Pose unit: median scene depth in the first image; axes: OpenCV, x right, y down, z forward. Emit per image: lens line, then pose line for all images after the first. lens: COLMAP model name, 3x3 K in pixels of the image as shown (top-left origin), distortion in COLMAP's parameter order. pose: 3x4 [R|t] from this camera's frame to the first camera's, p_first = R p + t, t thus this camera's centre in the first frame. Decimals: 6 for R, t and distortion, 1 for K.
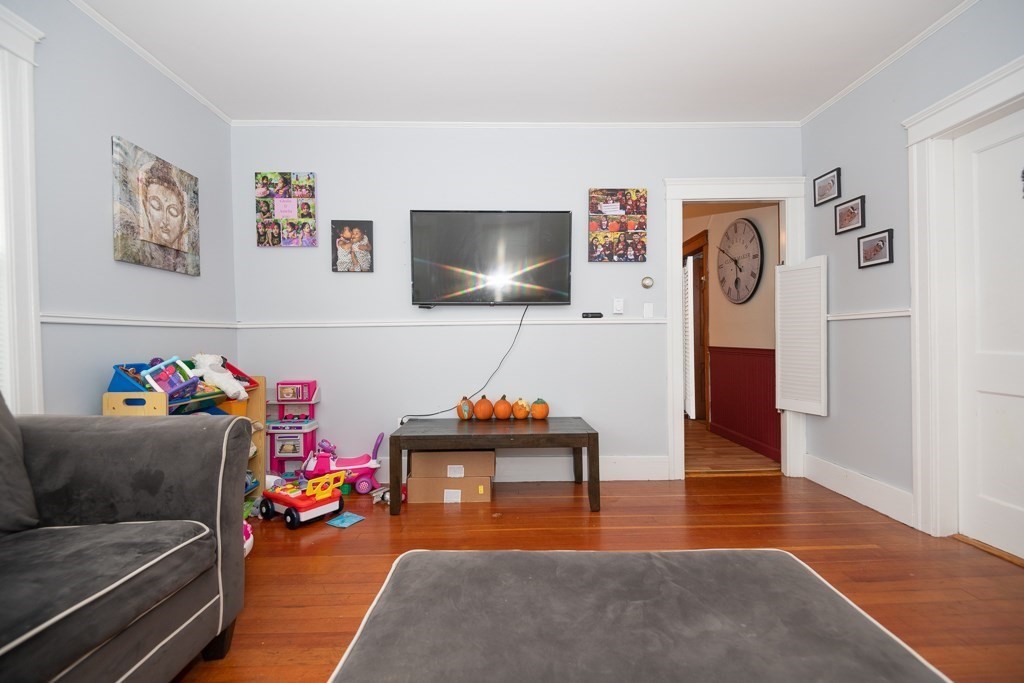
lens RADIAL K [[466.0, 0, 513.9], [0, 466.0, 337.1], [0, 0, 1]] dist [0.040897, -0.024258]
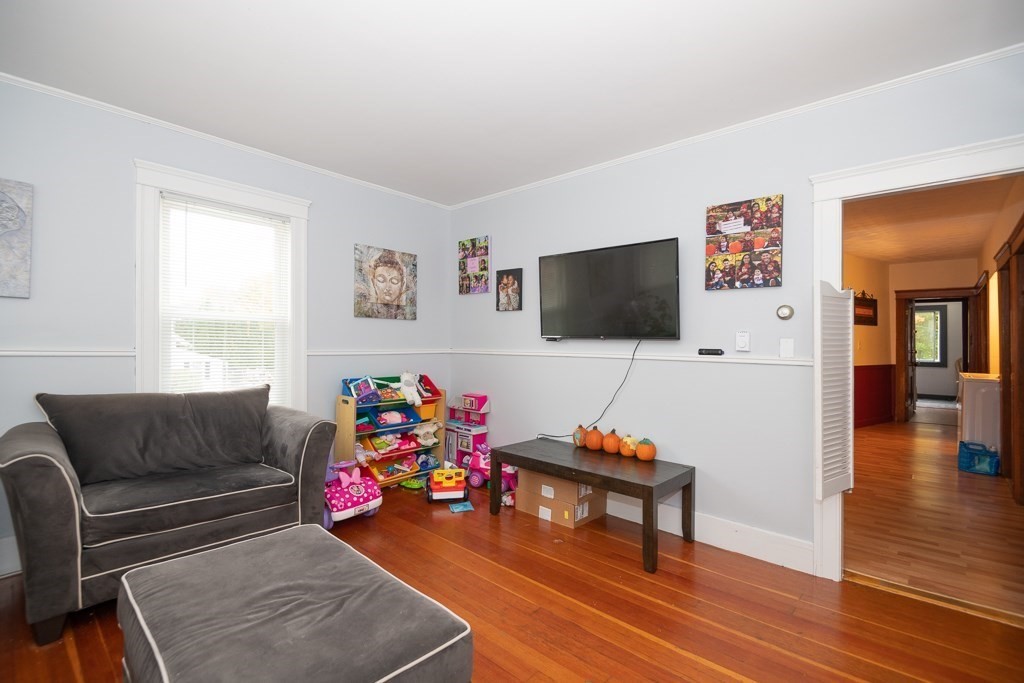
lens RADIAL K [[461.4, 0, 514.4], [0, 461.4, 337.2], [0, 0, 1]] dist [0.030854, -0.024711]
pose [[0.725815, 0.011071, -0.687801, 0.507263], [-0.020413, 0.999777, -0.005448, -0.063449], [0.687587, 0.017994, 0.725879, 0.129604]]
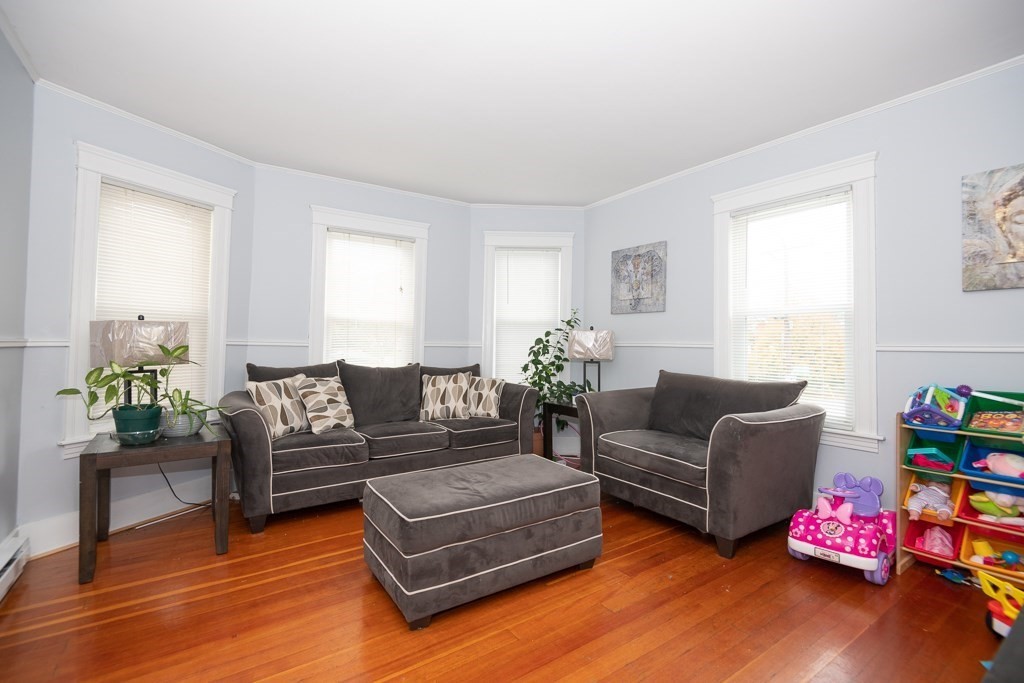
lens RADIAL K [[461.4, 0, 514.4], [0, 461.4, 337.2], [0, 0, 1]] dist [0.030854, -0.024711]
pose [[-0.836292, -0.004572, -0.548266, 0.417667], [0.001777, 0.999937, -0.011048, -0.033644], [0.548282, -0.010214, -0.836231, 0.920599]]
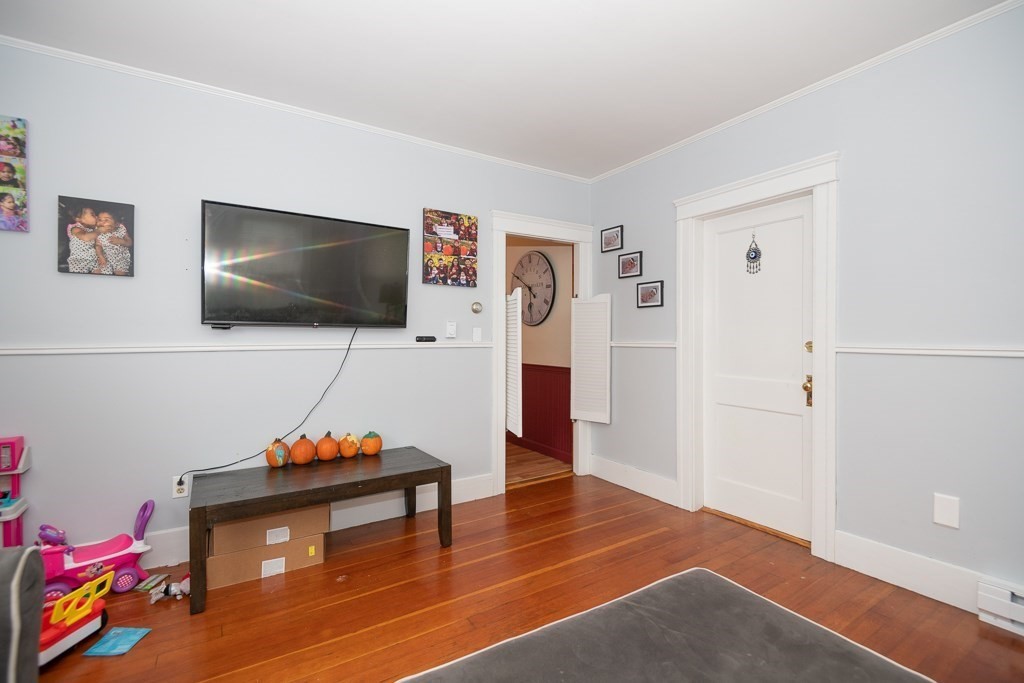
lens RADIAL K [[466.0, 0, 513.9], [0, 466.0, 337.1], [0, 0, 1]] dist [0.040897, -0.024258]
pose [[0.854144, 0.009829, 0.519944, -0.182571], [-0.009323, 0.999950, -0.003588, -0.050322], [-0.519954, -0.001783, 0.854193, 0.083371]]
